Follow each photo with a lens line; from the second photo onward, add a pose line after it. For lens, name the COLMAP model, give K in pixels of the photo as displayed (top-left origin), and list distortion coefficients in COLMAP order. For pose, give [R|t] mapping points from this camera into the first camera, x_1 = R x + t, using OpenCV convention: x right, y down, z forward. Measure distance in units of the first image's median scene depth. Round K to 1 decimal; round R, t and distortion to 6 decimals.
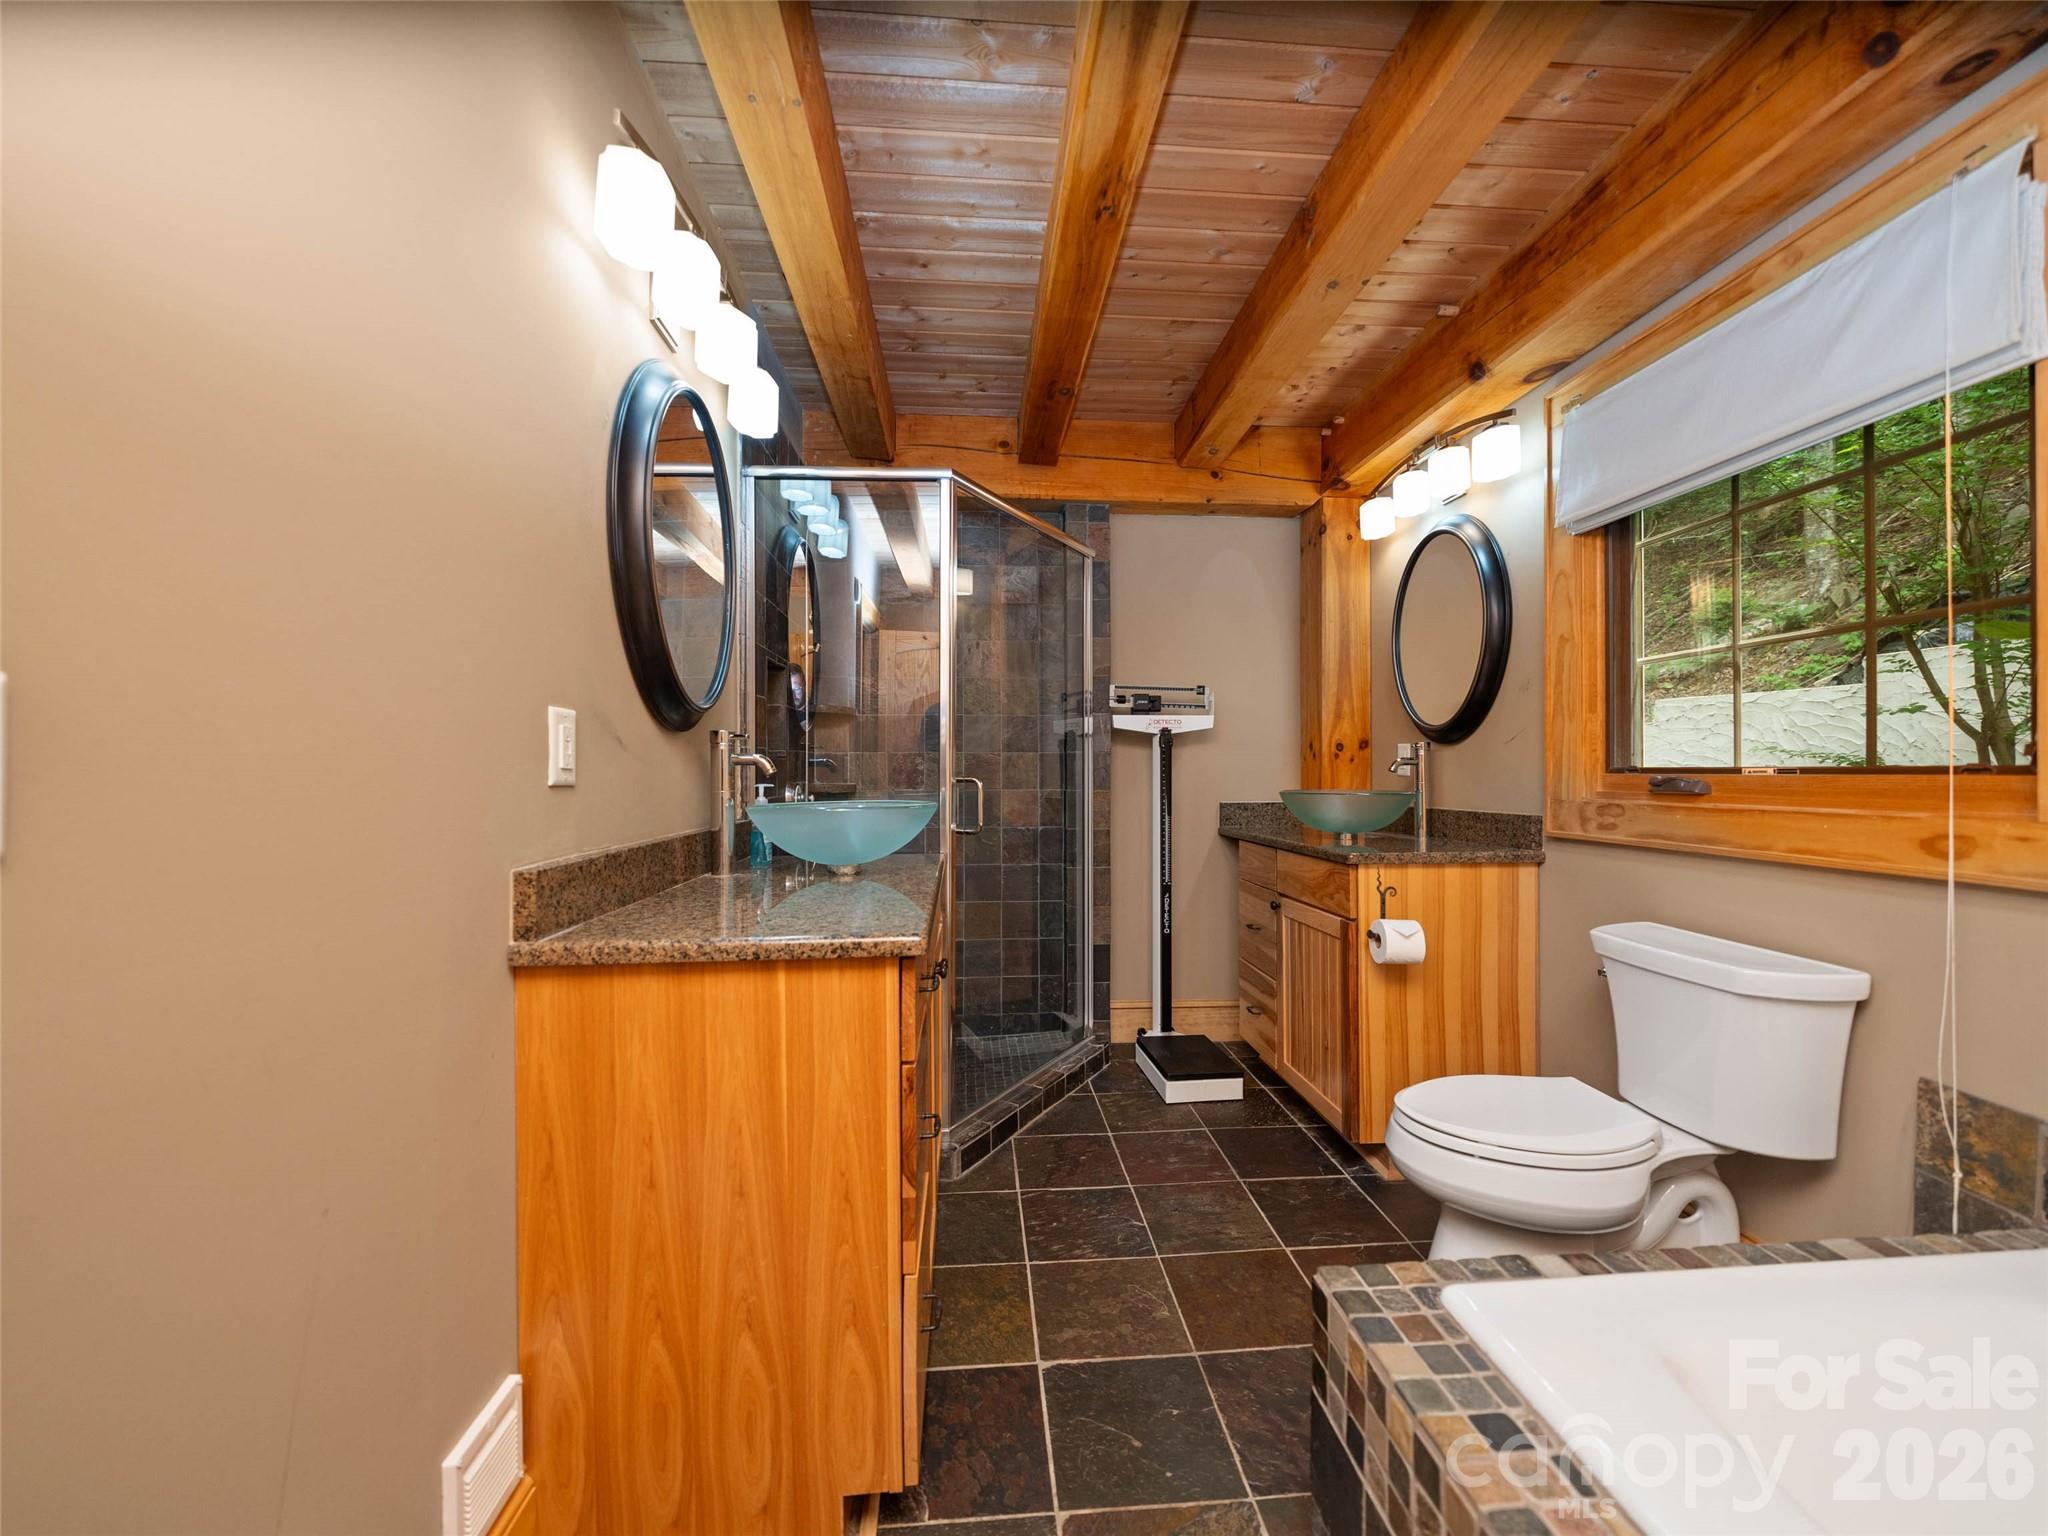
lens RADIAL K [[791.7, 0, 1033.9], [0, 791.7, 772.6], [0, 0, 1]] dist [0.001331, -0.000676]
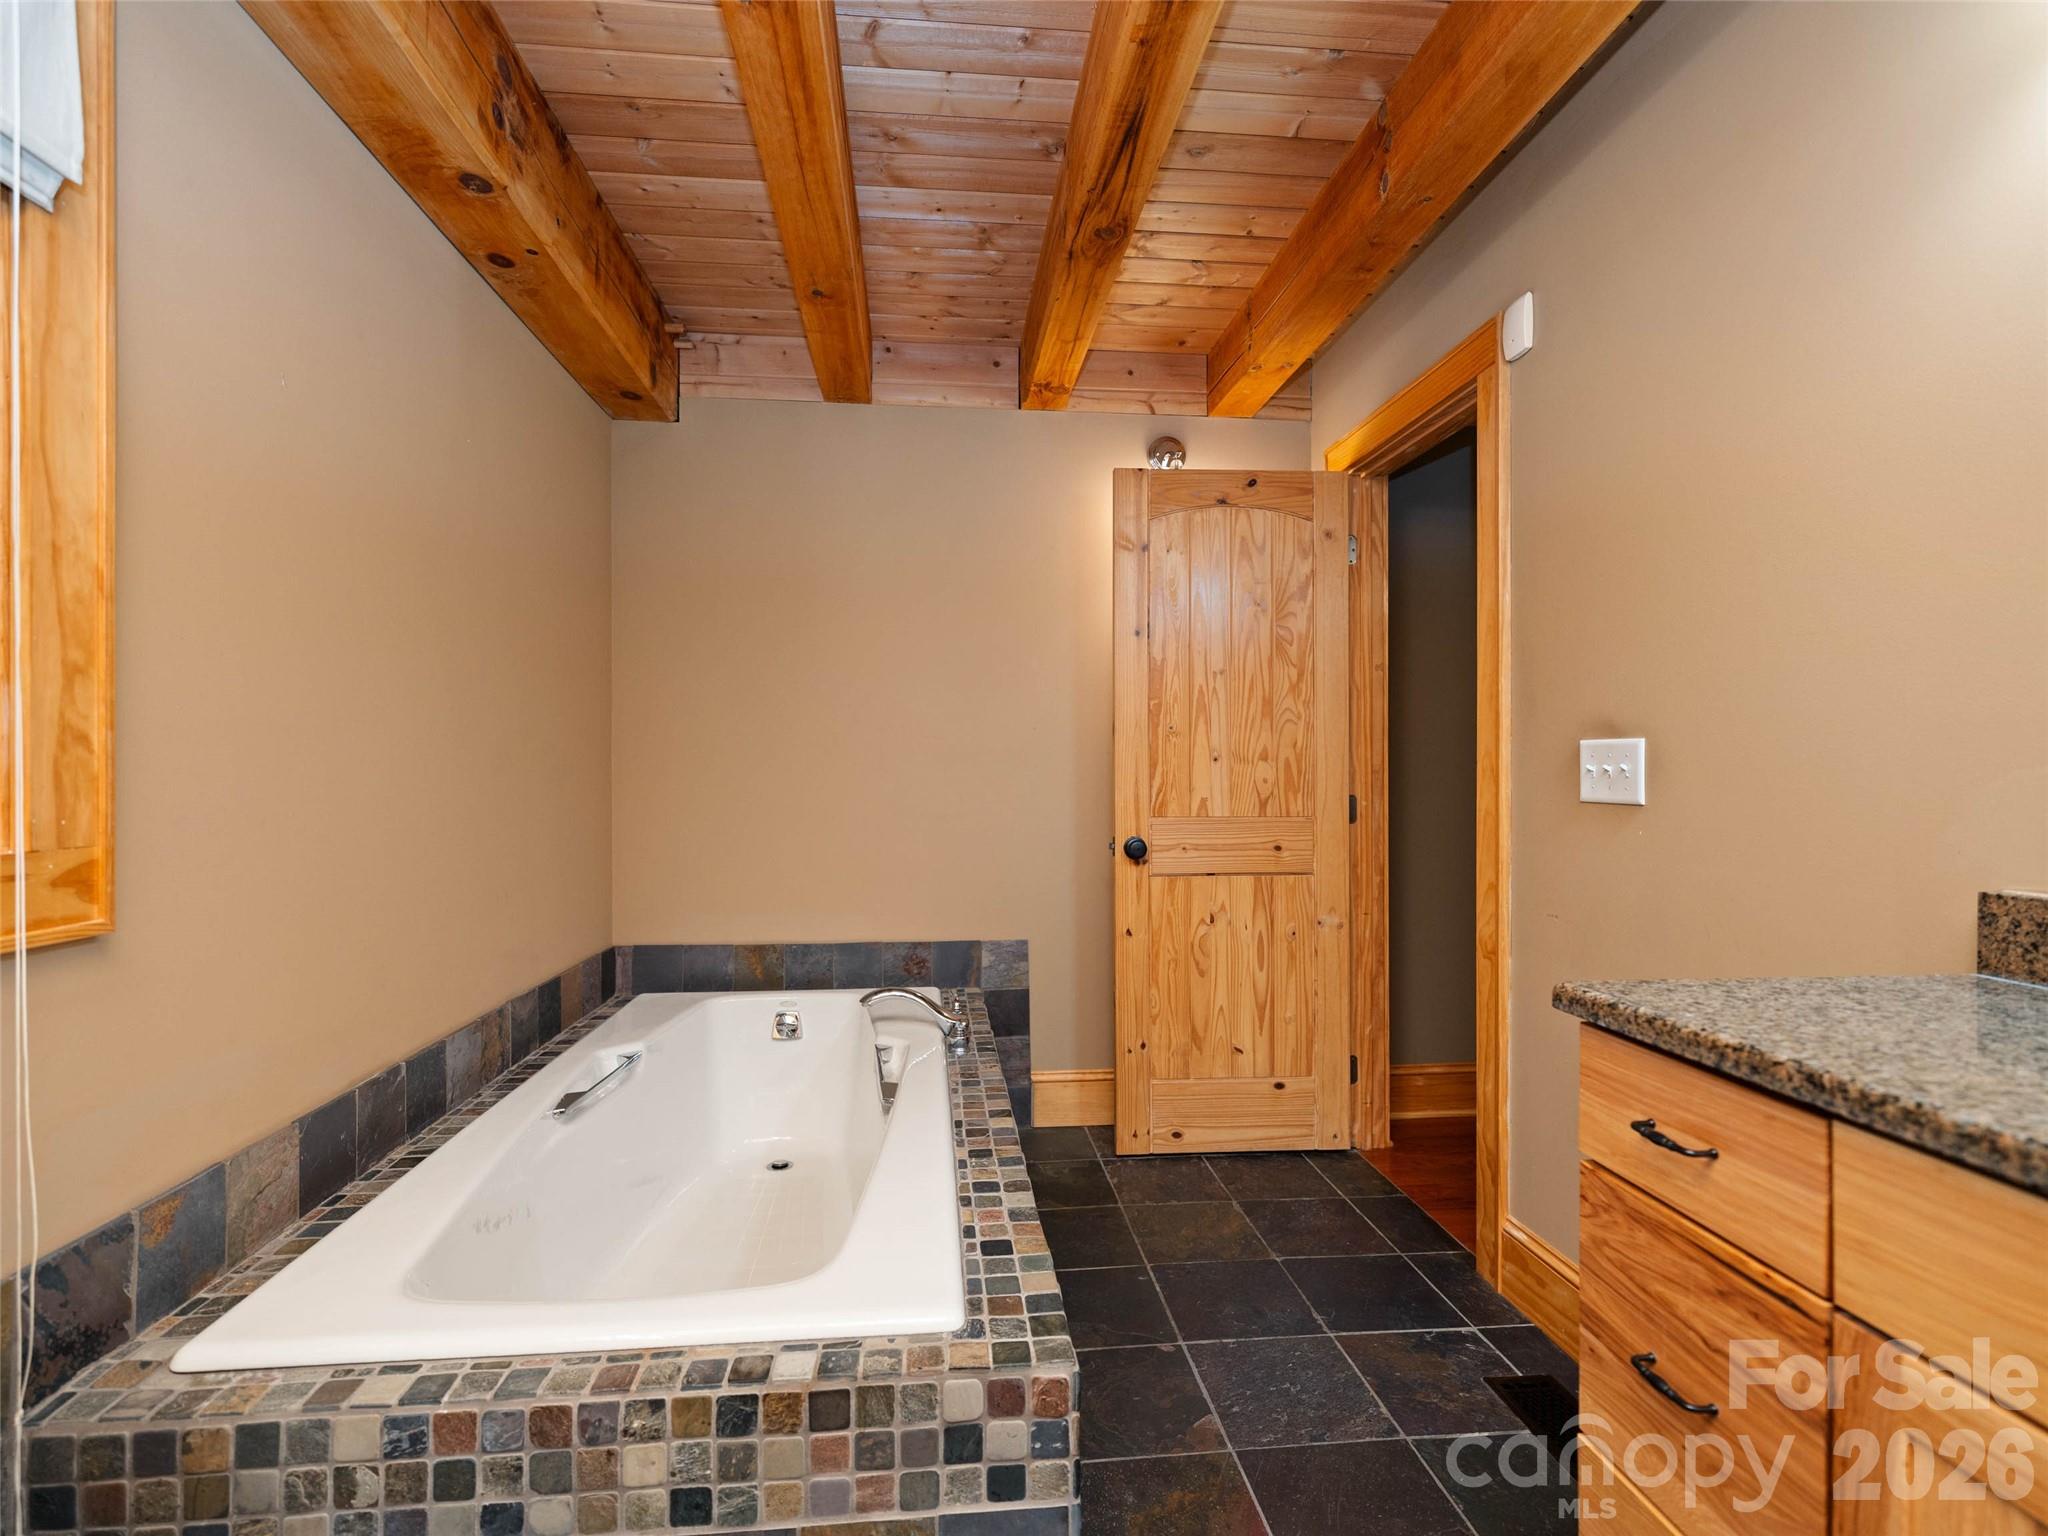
lens RADIAL K [[972.2, 0, 1017.0], [0, 972.2, 767.9], [0, 0, 1]] dist [0.001549, 0.001020]
pose [[-0.999860, 0.000630, -0.016720, 0.291077], [0.000564, 0.999992, 0.003965, -0.010797], [0.016722, 0.003955, -0.999852, 1.361743]]
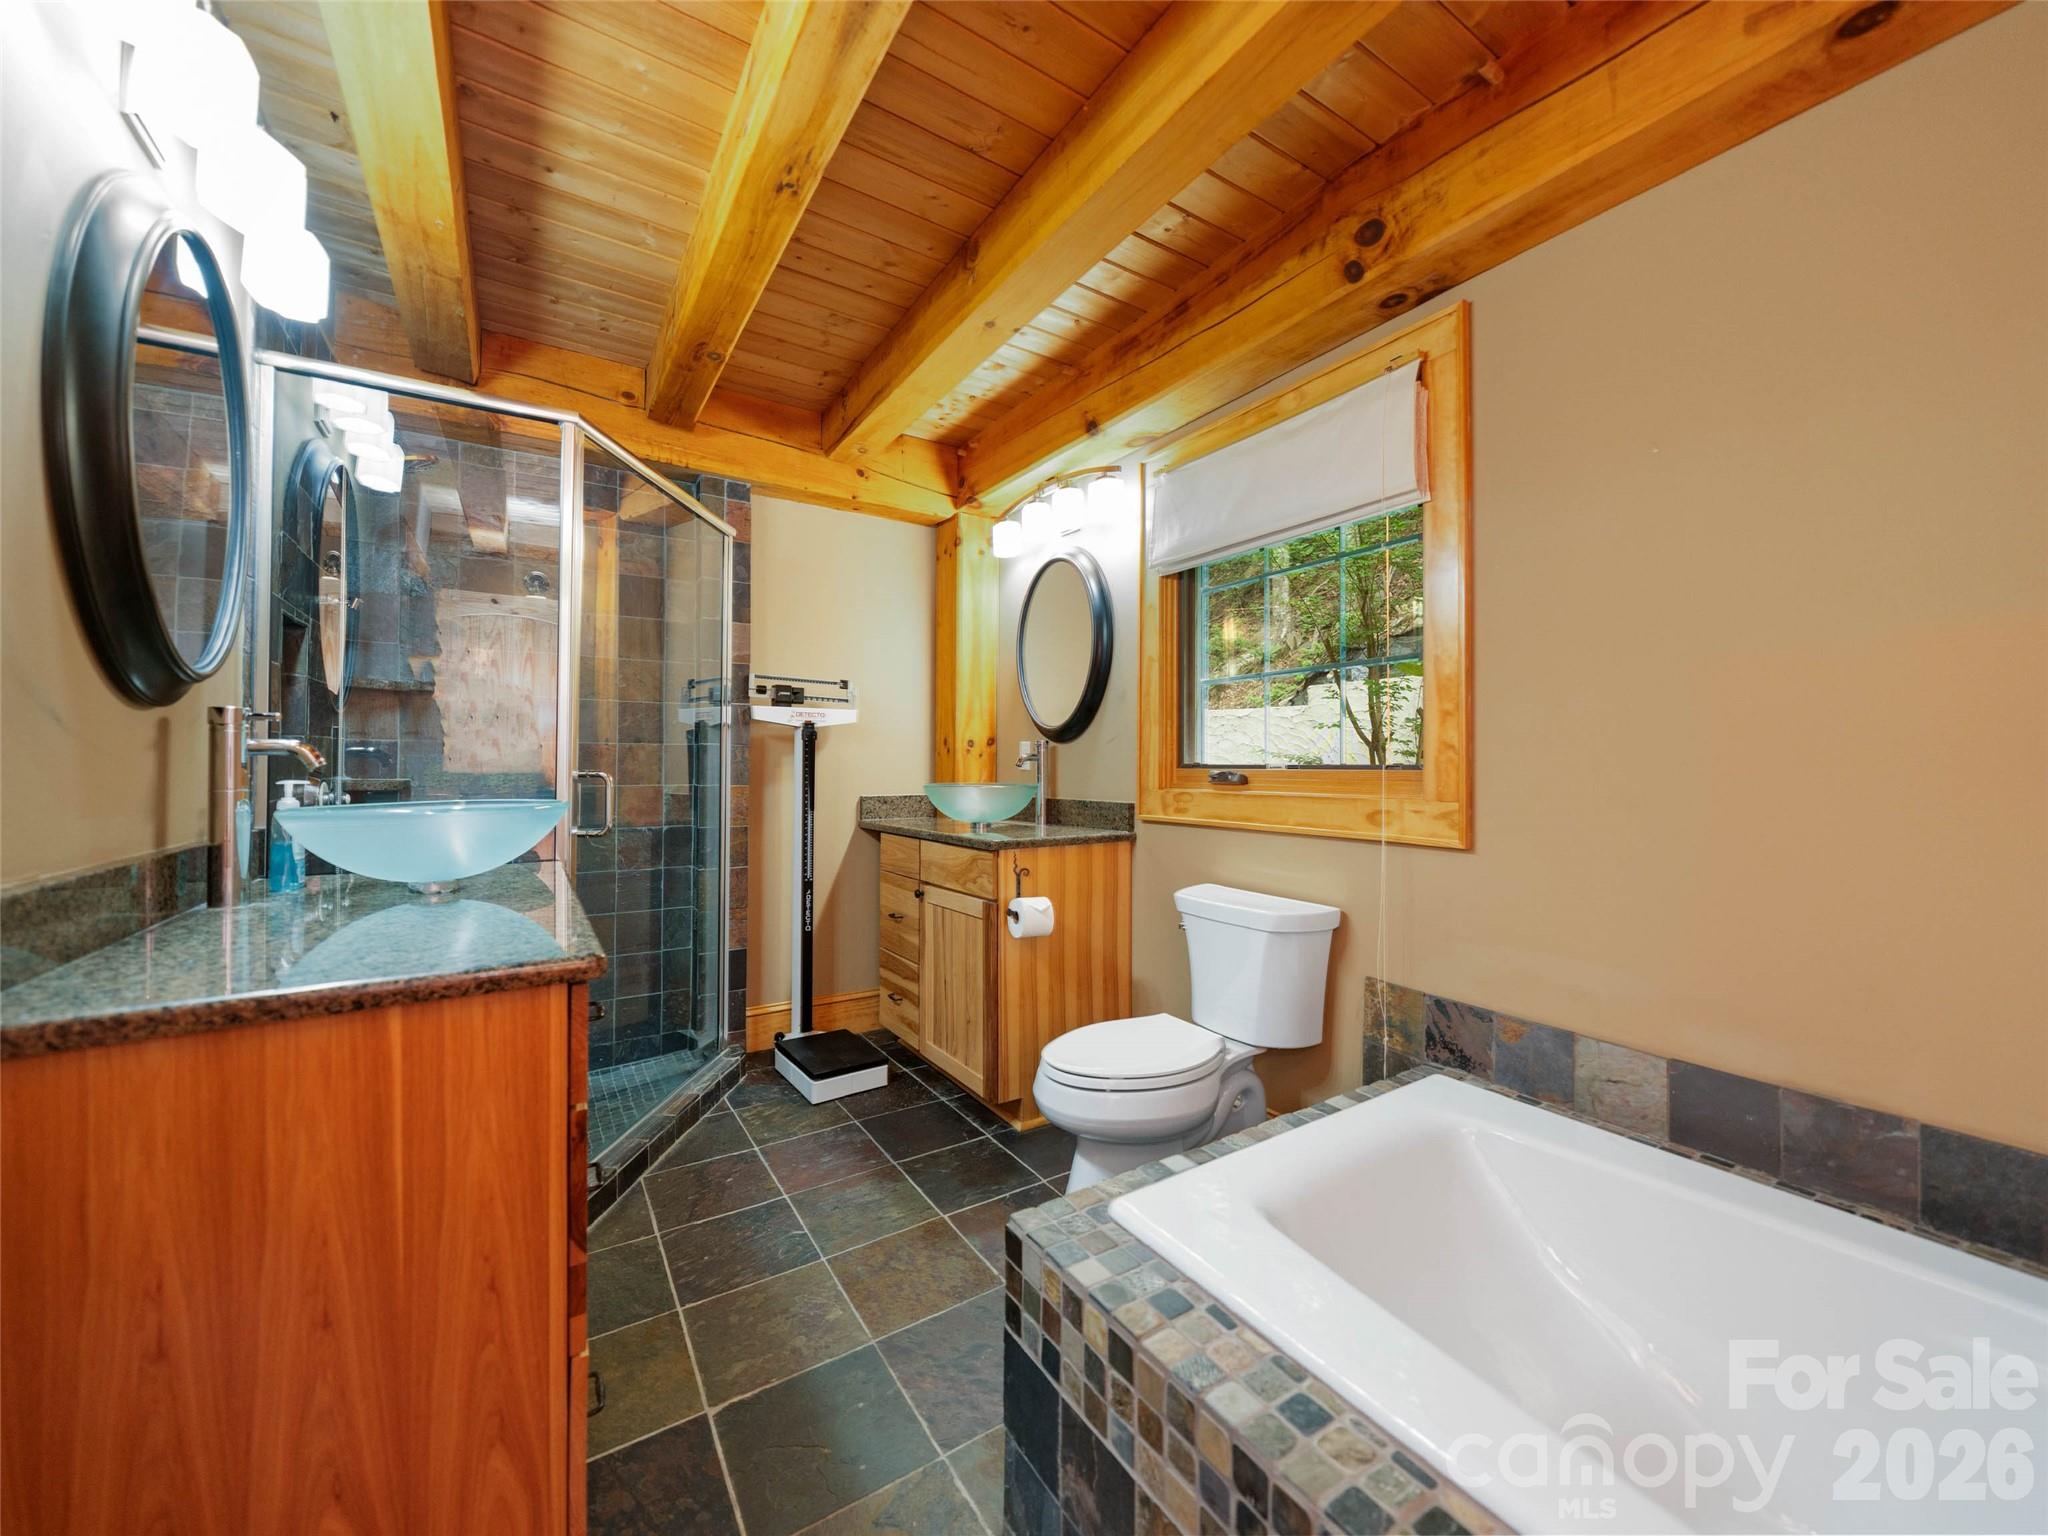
lens RADIAL K [[791.7, 0, 1036.1], [0, 791.7, 759.9], [0, 0, 1]] dist [0.001331, -0.000676]
pose [[0.876402, 0.006999, 0.481529, -0.096473], [-0.002692, 0.999950, -0.009634, 0.000404], [-0.481573, 0.007147, 0.876377, 0.007923]]
